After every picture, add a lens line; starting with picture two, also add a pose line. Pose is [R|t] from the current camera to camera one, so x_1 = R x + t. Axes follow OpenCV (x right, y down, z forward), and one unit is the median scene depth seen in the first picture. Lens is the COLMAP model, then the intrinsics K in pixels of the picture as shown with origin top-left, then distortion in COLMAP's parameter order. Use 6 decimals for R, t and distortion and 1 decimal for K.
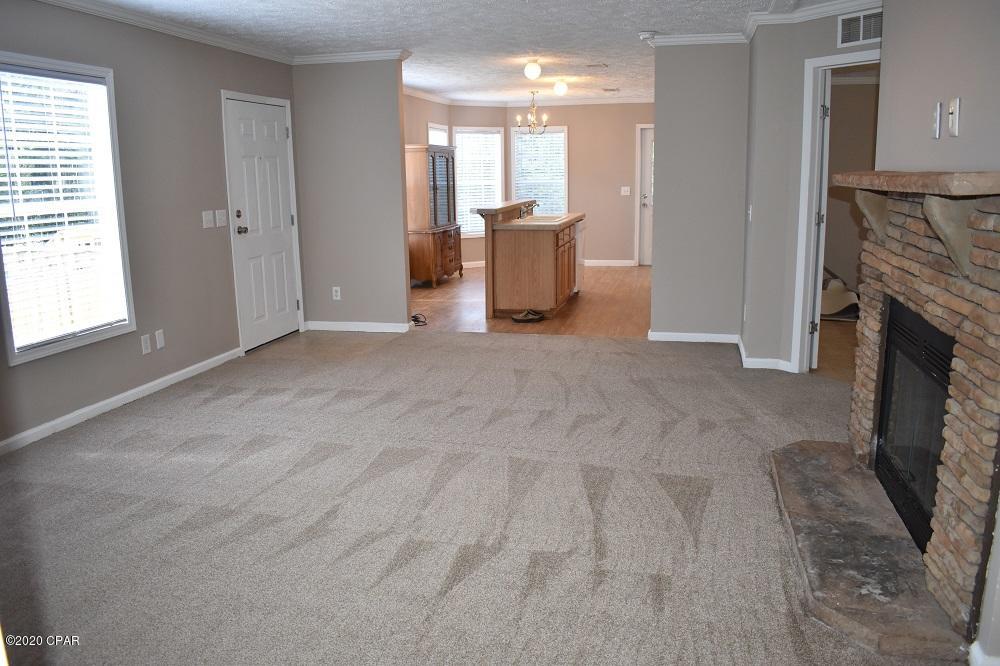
lens RADIAL K [[777.2, 0, 491.8], [0, 777.2, 339.8], [0, 0, 1]] dist [-0.103491, 0.024750]
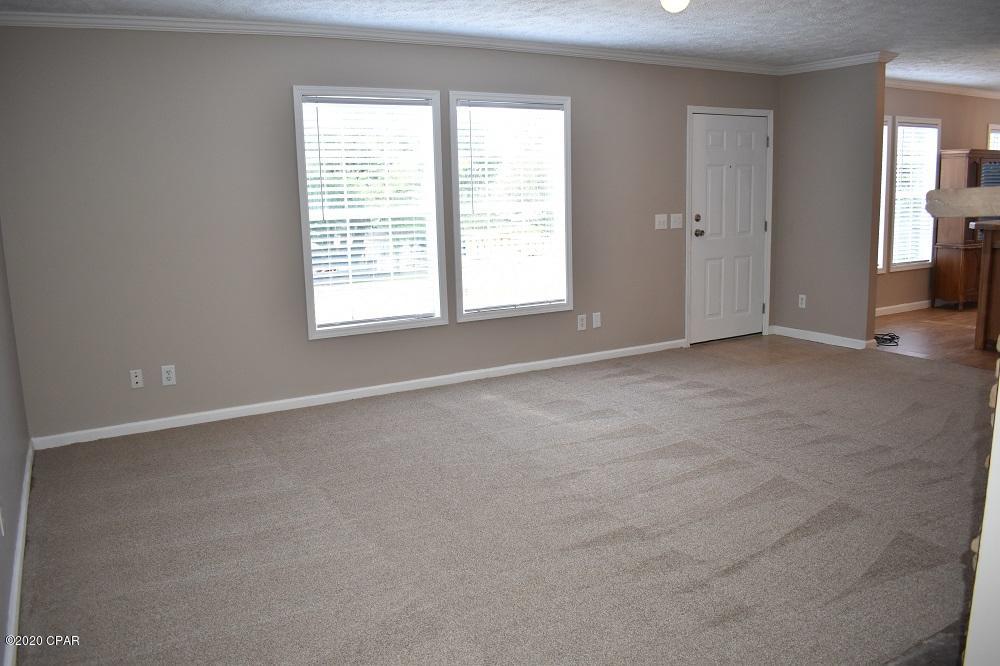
lens RADIAL K [[777.2, 0, 503.0], [0, 777.2, 337.3], [0, 0, 1]] dist [-0.103491, 0.024750]
pose [[0.688336, 0.132891, -0.713116, 0.340095], [-0.136744, 0.989222, 0.052352, -0.018306], [0.712387, 0.061478, 0.699089, 0.052617]]
